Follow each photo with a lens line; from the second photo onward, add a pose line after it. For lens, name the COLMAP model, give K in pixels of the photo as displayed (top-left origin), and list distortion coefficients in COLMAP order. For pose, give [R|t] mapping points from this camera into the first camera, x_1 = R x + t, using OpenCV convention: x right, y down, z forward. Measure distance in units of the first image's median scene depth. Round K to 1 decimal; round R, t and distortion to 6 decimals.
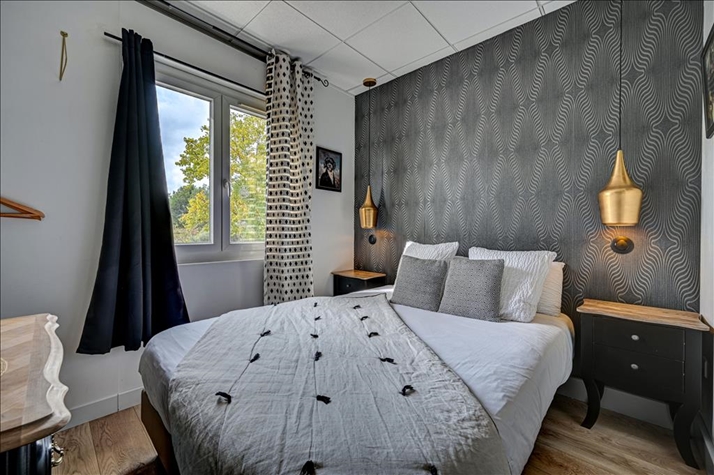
lens RADIAL K [[285.8, 0, 355.4], [0, 285.8, 234.6], [0, 0, 1]] dist [-0.004129, 0.000598]
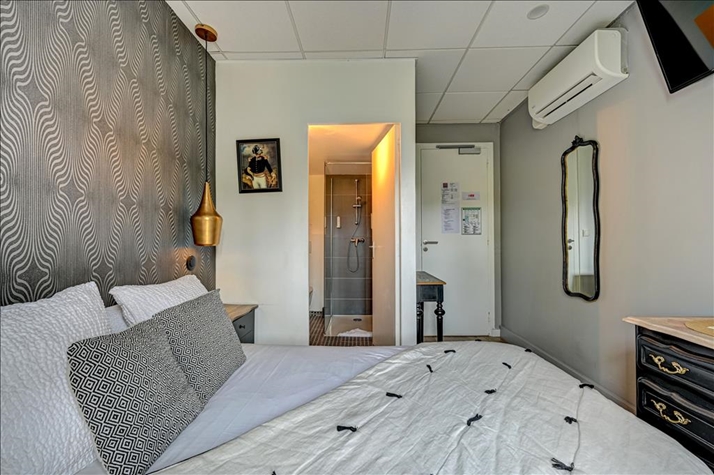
lens RADIAL K [[285.8, 0, 355.3], [0, 285.8, 240.0], [0, 0, 1]] dist [-0.004129, 0.000598]
pose [[-0.656514, 0.006805, 0.754283, -0.437949], [0.009000, 0.999959, -0.001189, -0.061934], [-0.754260, 0.006008, -0.656548, 1.547100]]
